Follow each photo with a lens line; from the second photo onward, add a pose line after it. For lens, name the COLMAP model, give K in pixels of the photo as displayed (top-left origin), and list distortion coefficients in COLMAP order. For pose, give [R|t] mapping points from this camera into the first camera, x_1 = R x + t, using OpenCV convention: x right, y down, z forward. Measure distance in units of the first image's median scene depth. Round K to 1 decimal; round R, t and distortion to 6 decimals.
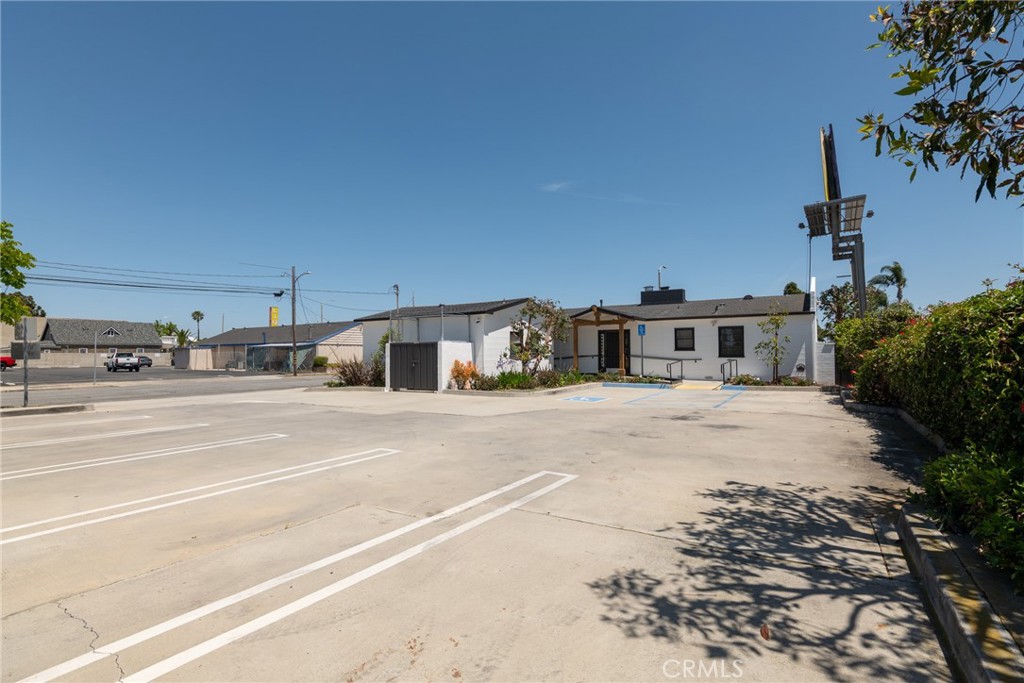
lens RADIAL K [[493.2, 0, 512.0], [0, 493.2, 341.5], [0, 0, 1]] dist [-0.018205, 0.001991]
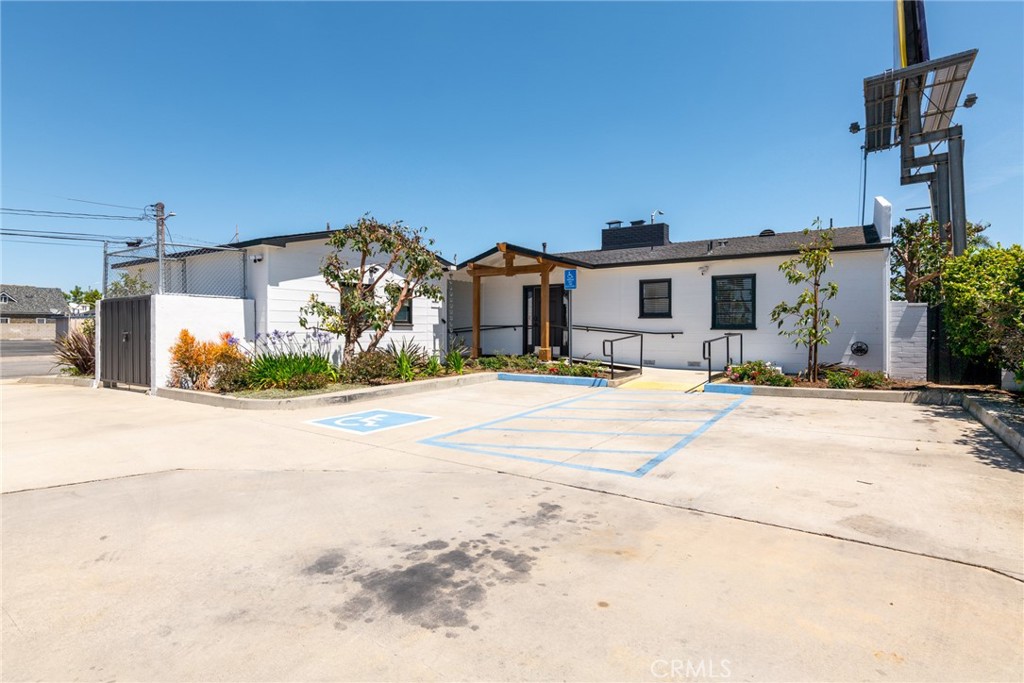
lens RADIAL K [[525.2, 0, 511.4], [0, 525.2, 337.0], [0, 0, 1]] dist [-0.008518, 0.000307]
pose [[0.999876, 0.005570, -0.014724, 0.193494], [-0.004952, 0.999118, 0.041688, 0.016261], [0.014944, -0.041610, 0.999022, 0.378256]]
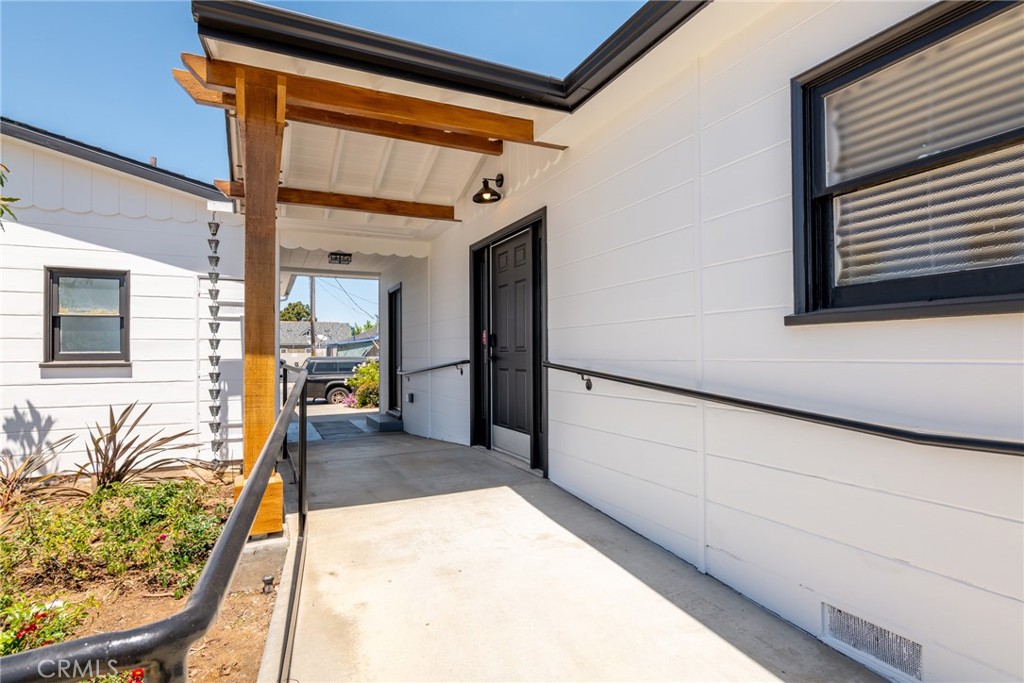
lens RADIAL K [[525.2, 0, 511.4], [0, 525.2, 337.0], [0, 0, 1]] dist [-0.008518, 0.000307]
pose [[0.858491, -0.022288, -0.512344, 0.348785], [0.021592, 0.999740, -0.007311, 0.022376], [0.512374, -0.004786, 0.858749, 0.916027]]
